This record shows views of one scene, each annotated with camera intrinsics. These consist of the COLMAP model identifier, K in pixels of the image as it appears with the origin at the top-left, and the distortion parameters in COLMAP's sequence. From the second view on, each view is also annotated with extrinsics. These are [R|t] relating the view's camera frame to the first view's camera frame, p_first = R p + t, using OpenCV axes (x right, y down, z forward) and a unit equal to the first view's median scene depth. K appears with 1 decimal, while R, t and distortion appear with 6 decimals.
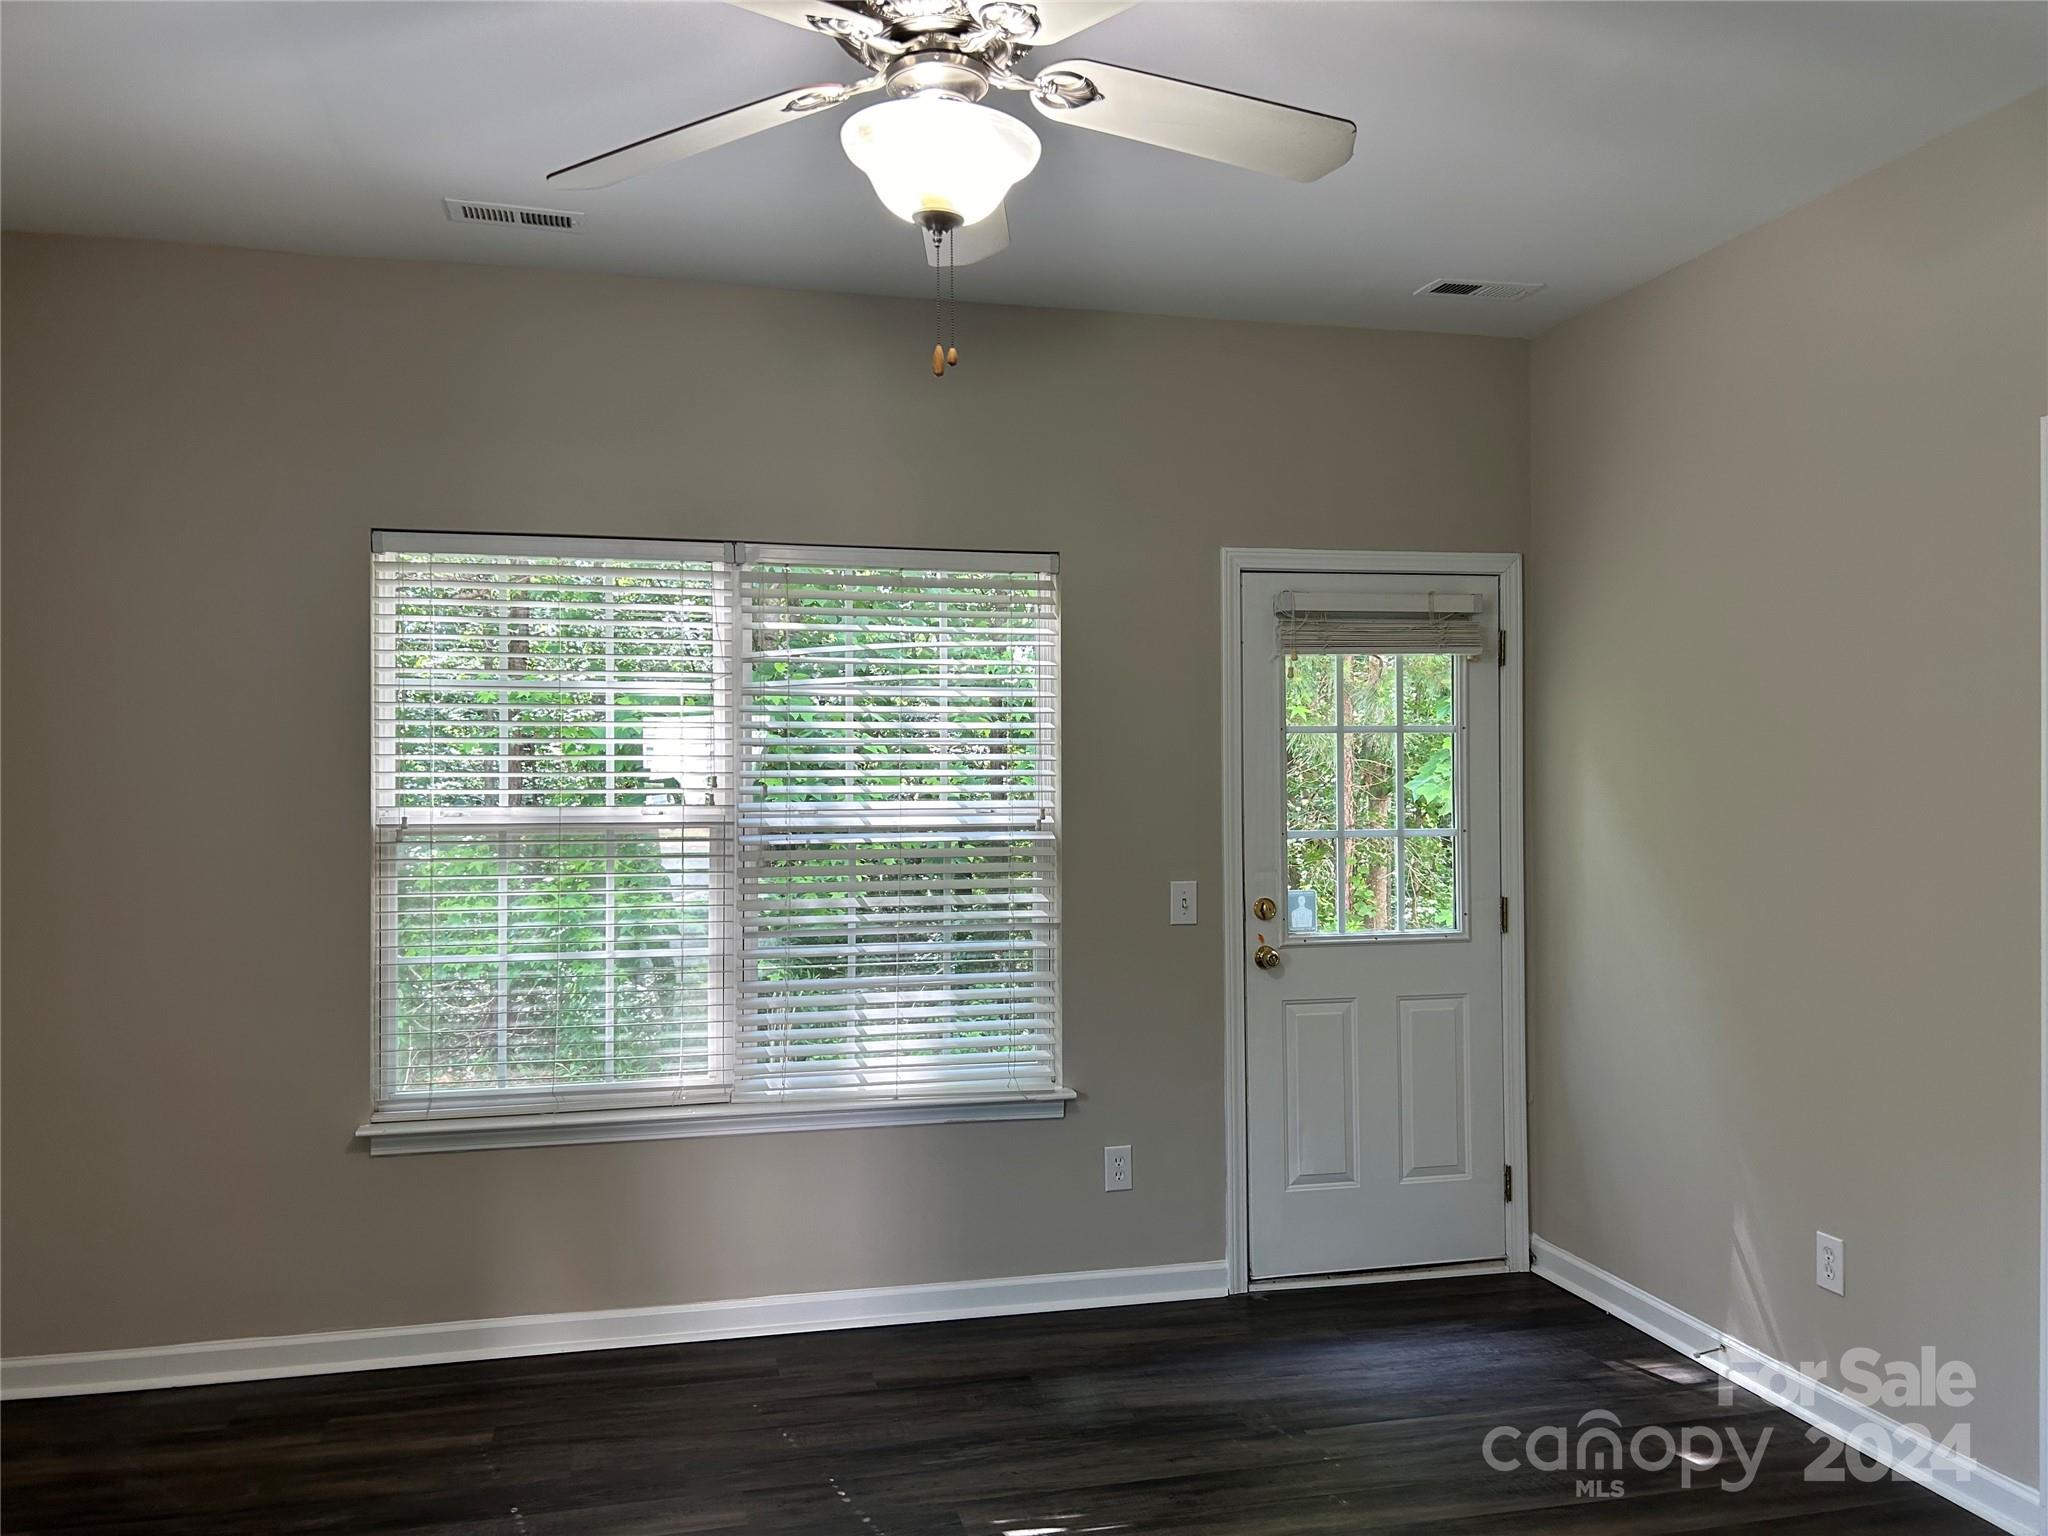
lens RADIAL K [[1501.0, 0, 1020.1], [0, 1501.0, 786.6], [0, 0, 1]] dist [0.079876, -0.091478]
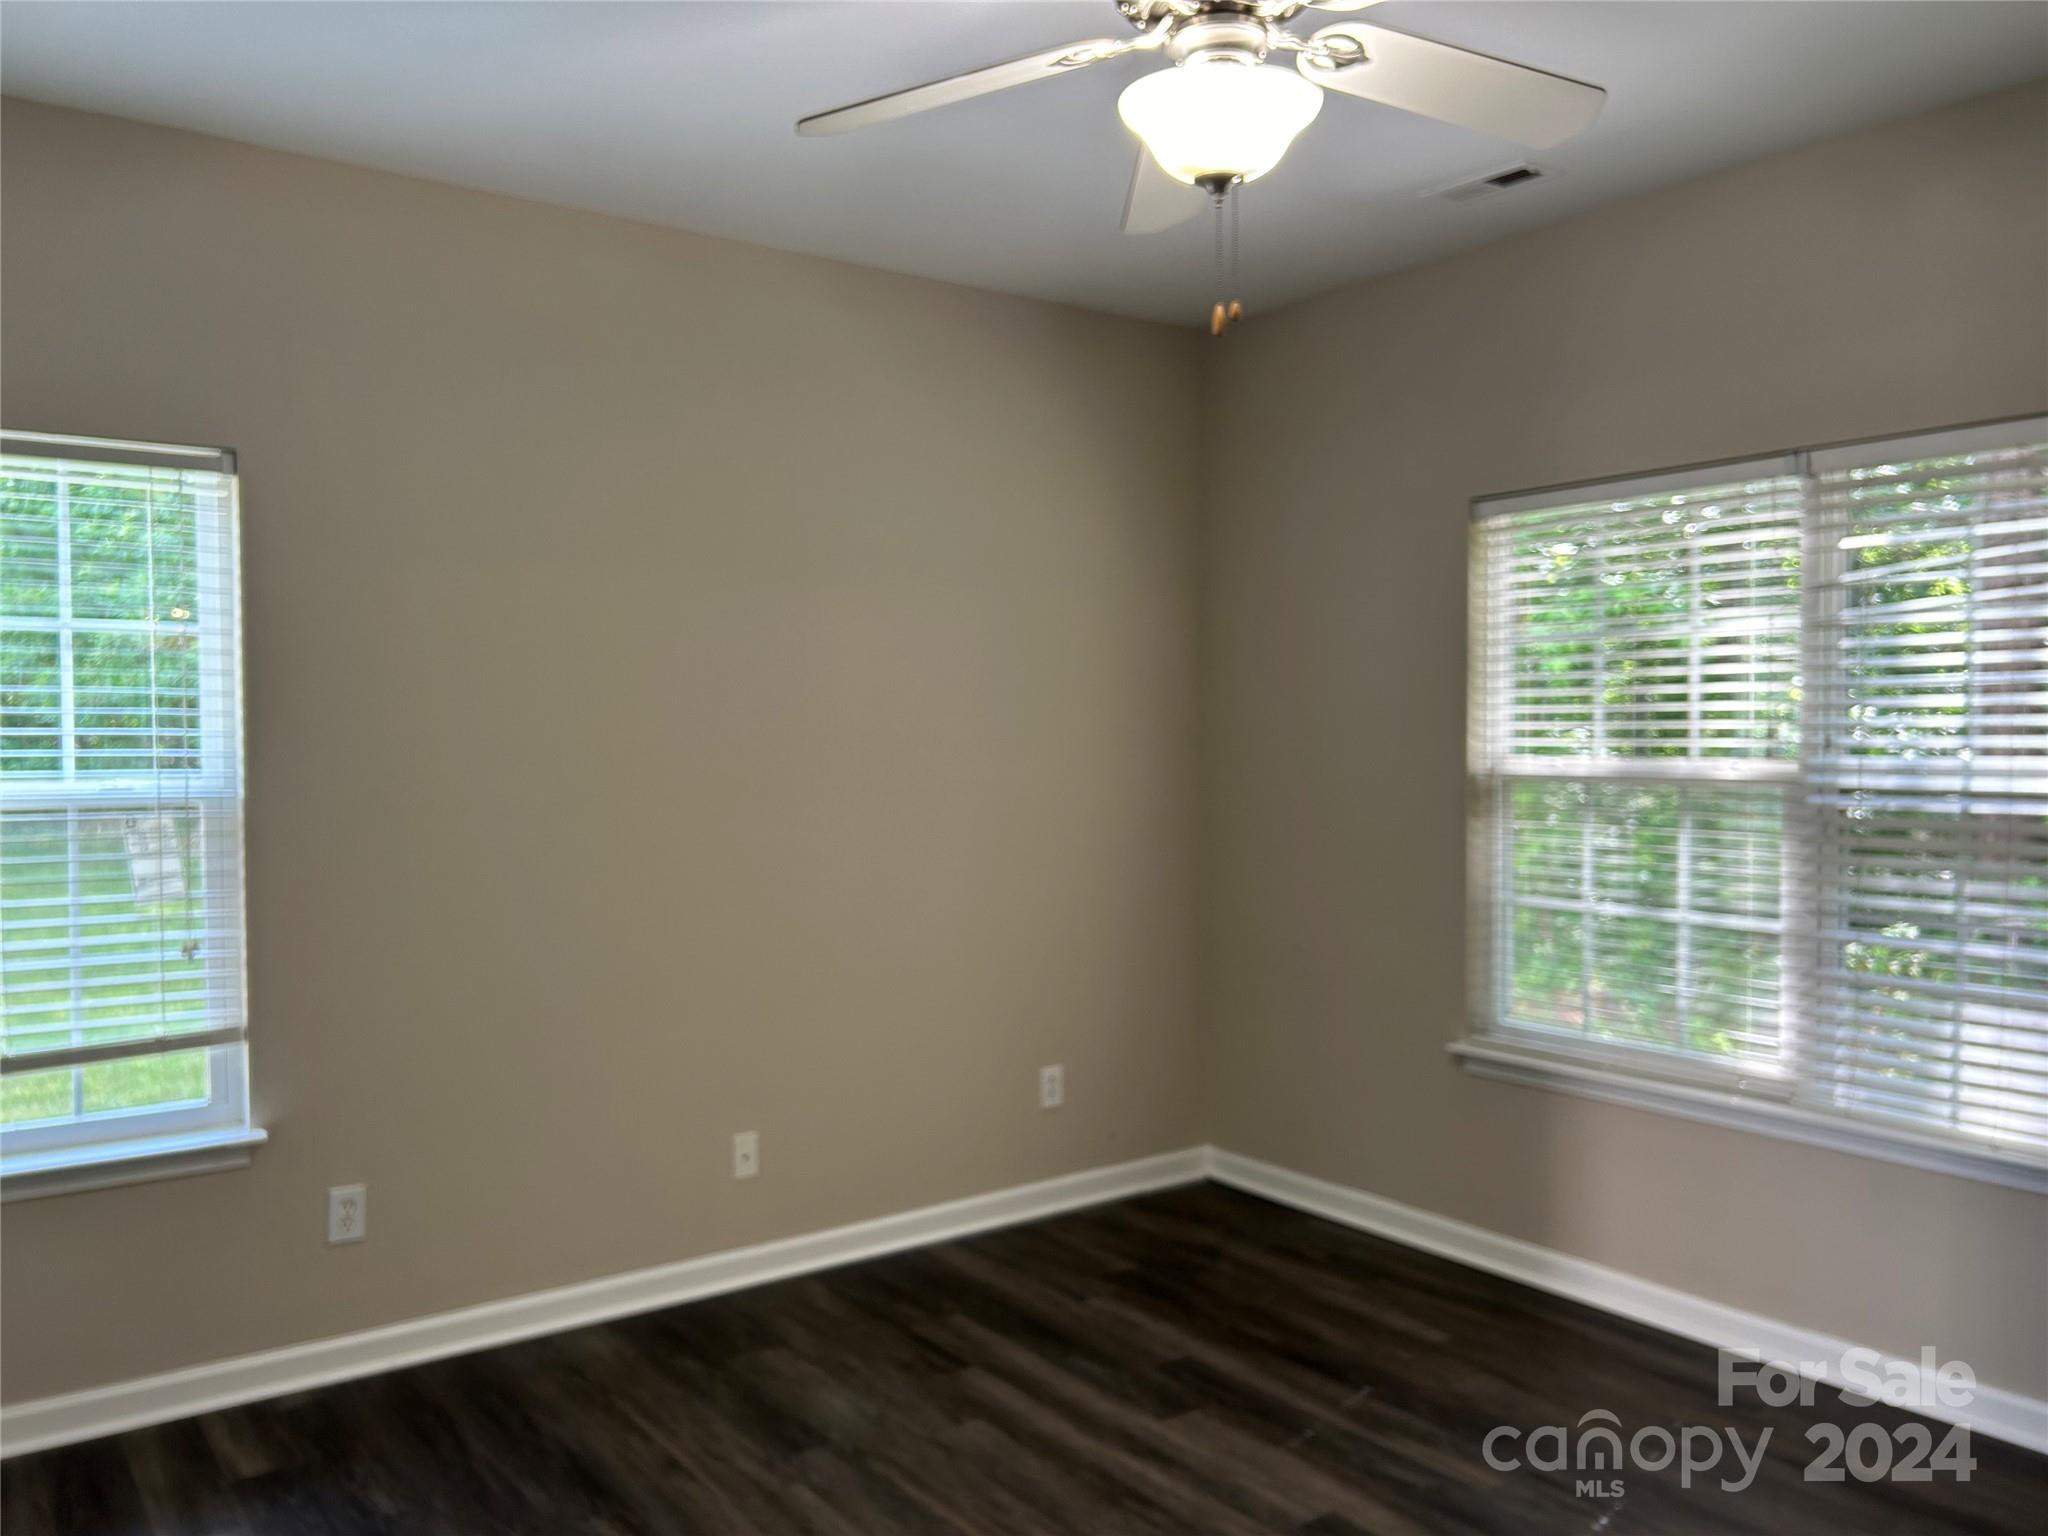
lens RADIAL K [[1549.2, 0, 1023.8], [0, 1549.2, 782.0], [0, 0, 1]] dist [0.059715, -0.090689]
pose [[0.413315, 0.033604, -0.909968, 0.456708], [-0.004074, 0.999377, 0.035055, -0.004745], [0.910579, -0.010781, 0.413194, 0.240235]]
